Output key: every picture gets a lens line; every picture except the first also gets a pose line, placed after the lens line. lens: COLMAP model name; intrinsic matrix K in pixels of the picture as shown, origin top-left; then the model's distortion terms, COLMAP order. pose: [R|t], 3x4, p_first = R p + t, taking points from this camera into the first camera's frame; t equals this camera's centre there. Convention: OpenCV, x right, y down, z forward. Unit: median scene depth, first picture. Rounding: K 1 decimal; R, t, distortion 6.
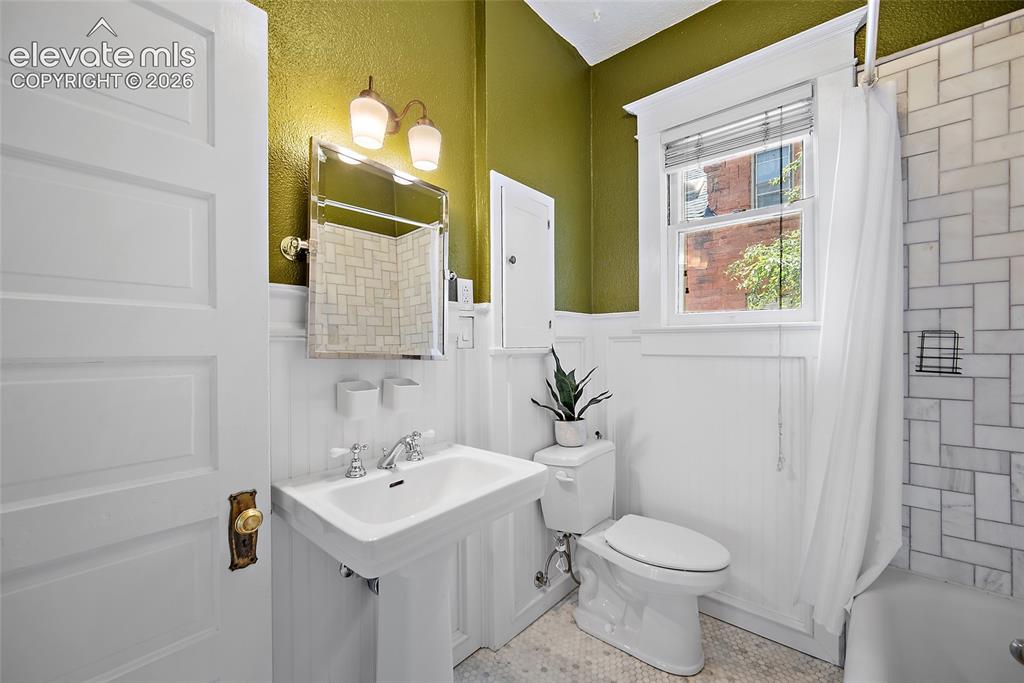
lens RADIAL K [[404.2, 0, 508.4], [0, 404.2, 352.2], [0, 0, 1]] dist [-0.003976, -0.000911]
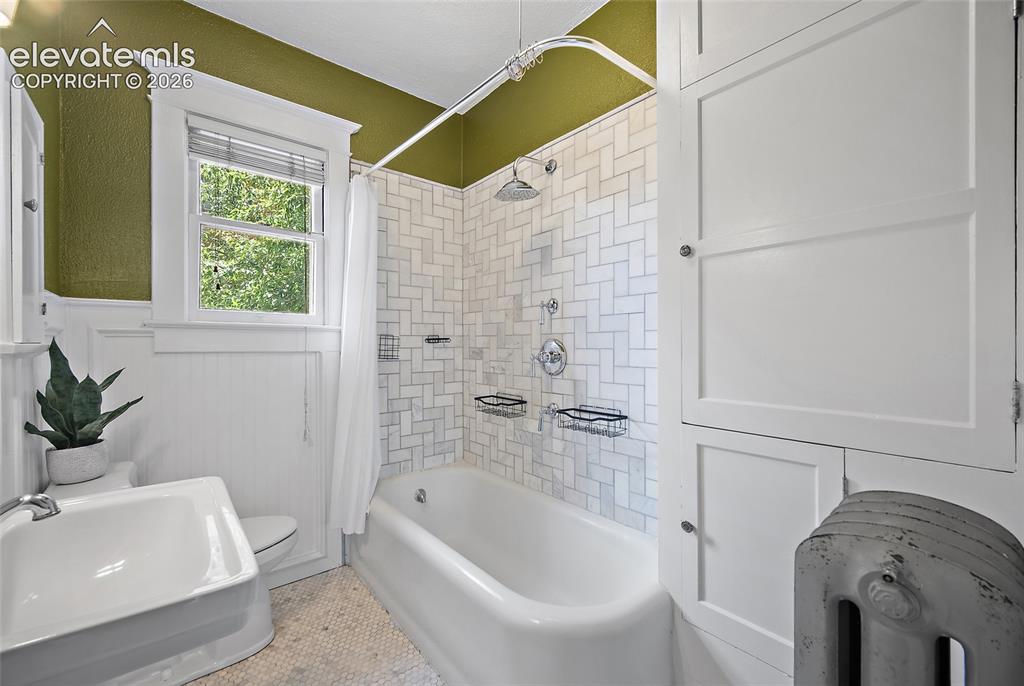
lens RADIAL K [[404.2, 0, 504.8], [0, 404.2, 341.6], [0, 0, 1]] dist [-0.003976, -0.000911]
pose [[0.184816, 0.008147, 0.982739, -0.468456], [0.008840, 0.999911, -0.009952, -0.001875], [-0.982733, 0.010527, 0.184727, 0.141134]]
